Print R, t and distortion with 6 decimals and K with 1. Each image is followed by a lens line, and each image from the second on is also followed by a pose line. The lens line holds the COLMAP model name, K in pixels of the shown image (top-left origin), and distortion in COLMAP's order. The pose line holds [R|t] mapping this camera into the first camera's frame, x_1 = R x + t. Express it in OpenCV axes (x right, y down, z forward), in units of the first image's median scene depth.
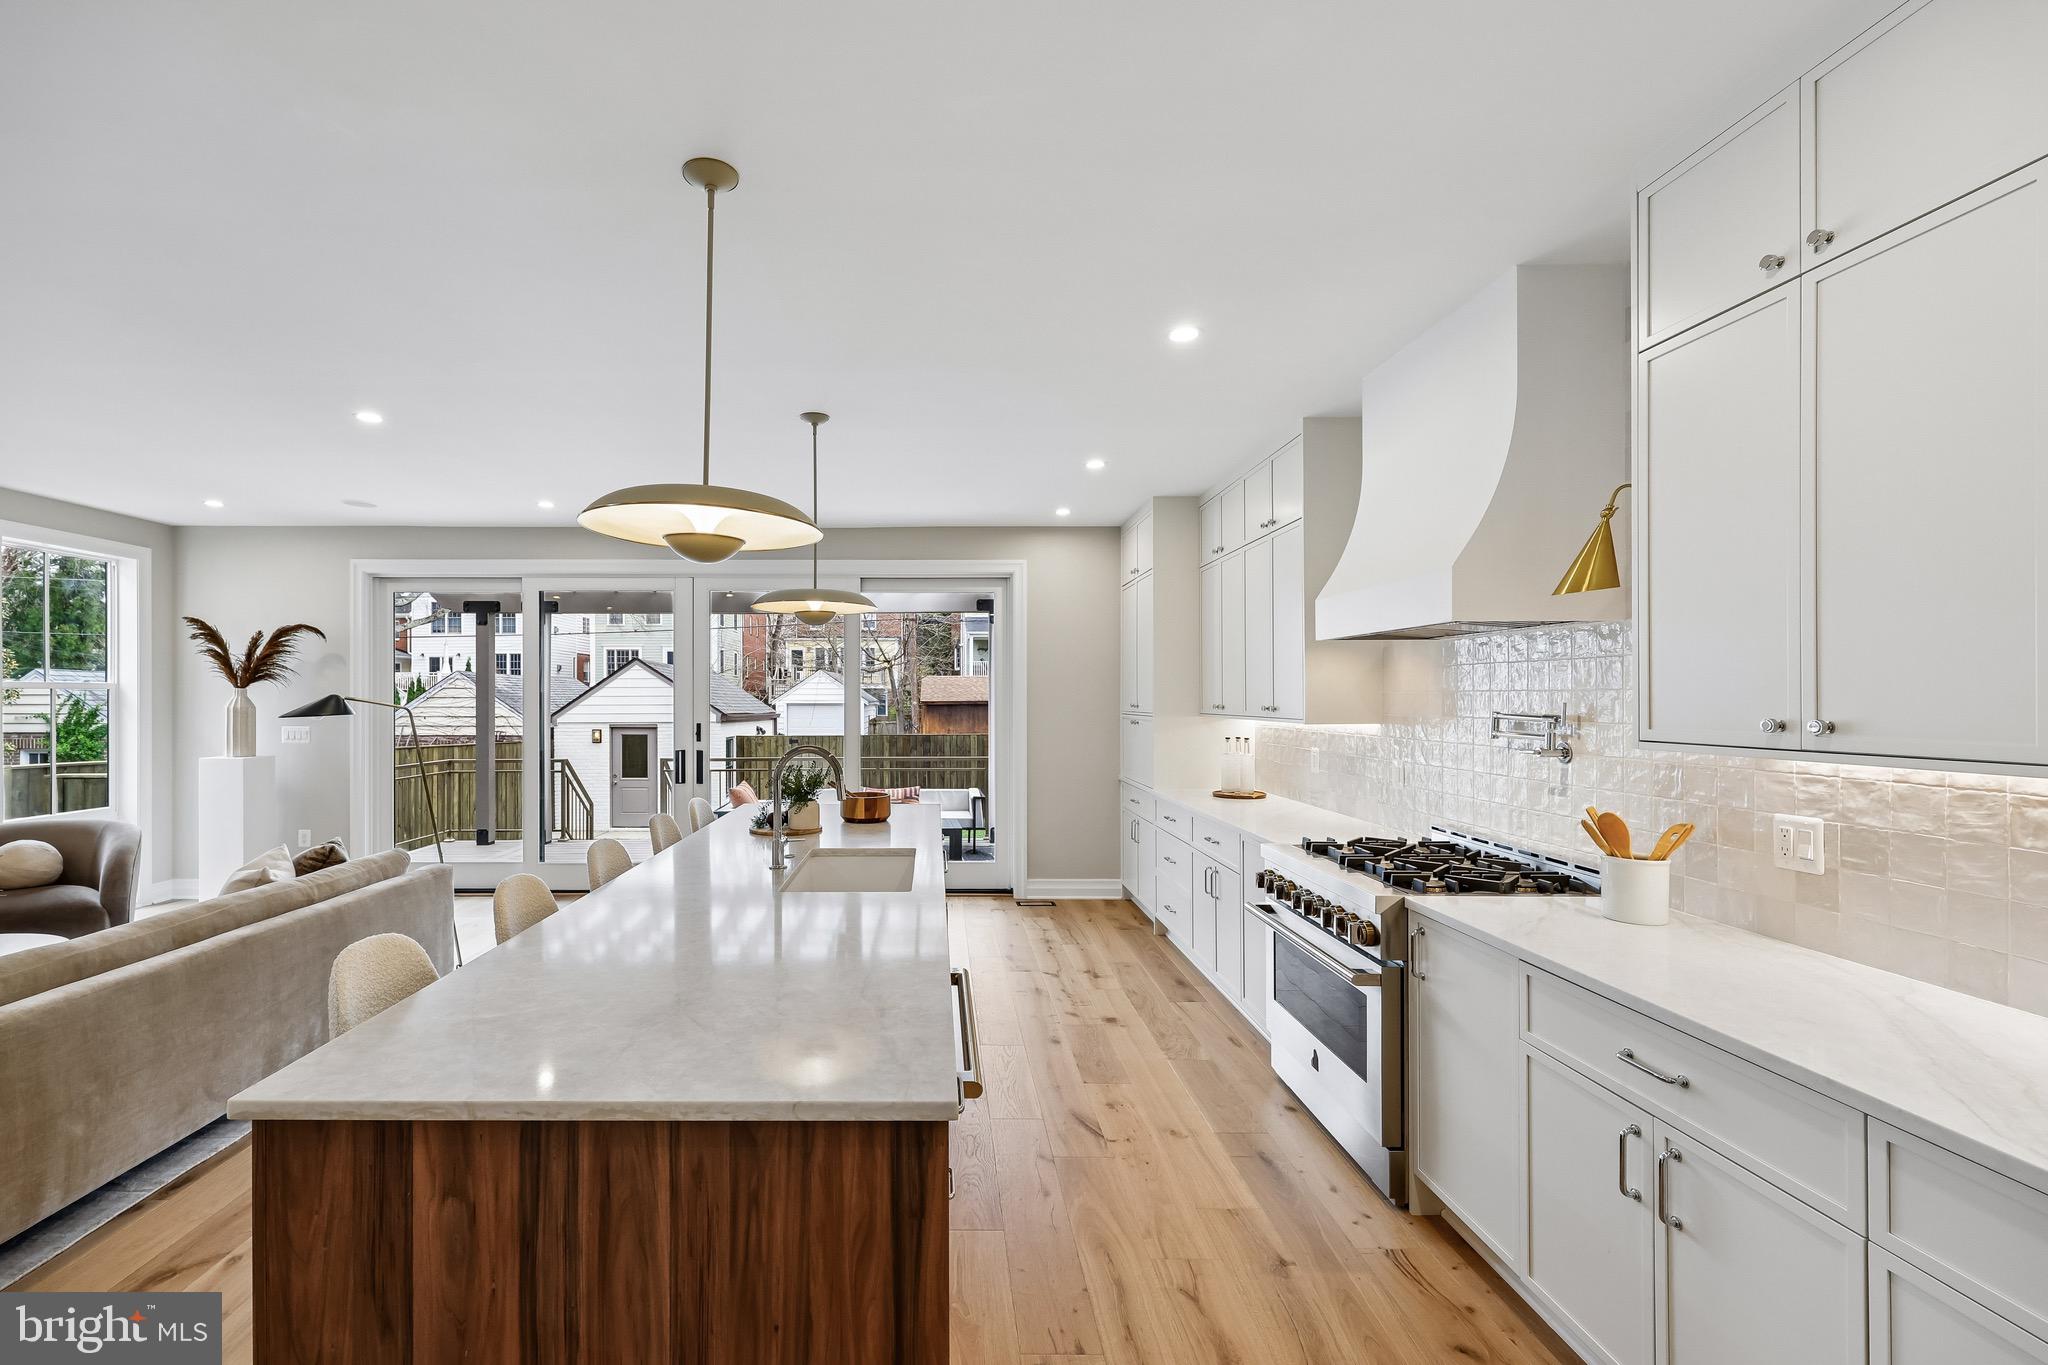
lens RADIAL K [[839.5, 0, 1035.3], [0, 839.5, 693.5], [0, 0, 1]] dist [-0.000919, -0.000943]
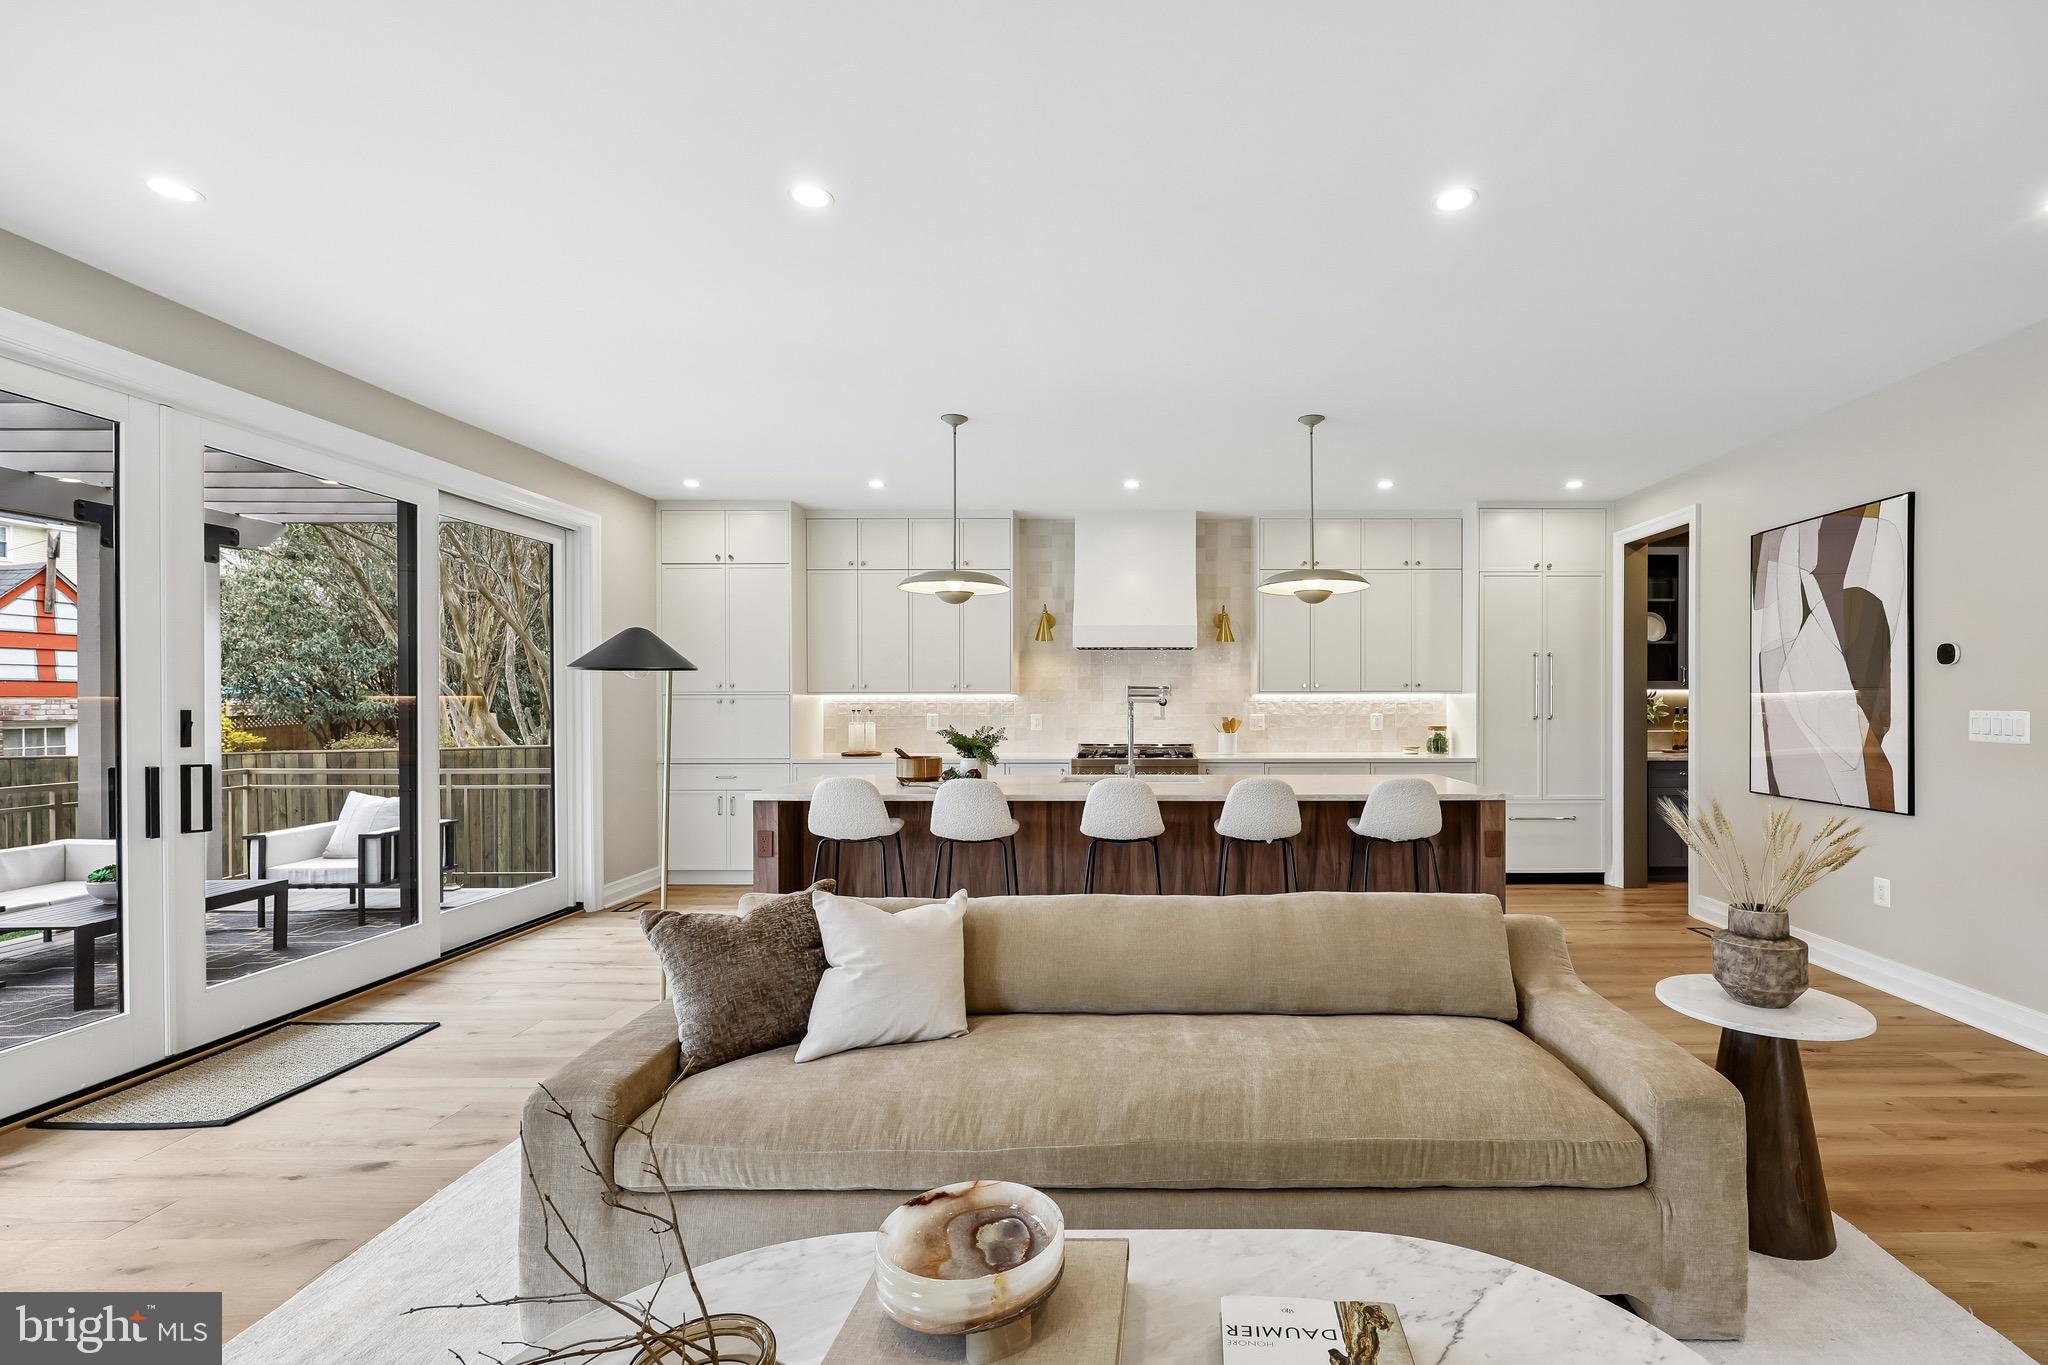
lens RADIAL K [[839.5, 0, 1035.3], [0, 839.5, 693.5], [0, 0, 1]] dist [-0.000919, -0.000943]
pose [[0.135562, 0.009202, 0.990726, -1.355148], [-0.004493, 0.999952, -0.008673, 0.049496], [-0.990759, -0.003276, 0.135597, 0.742791]]
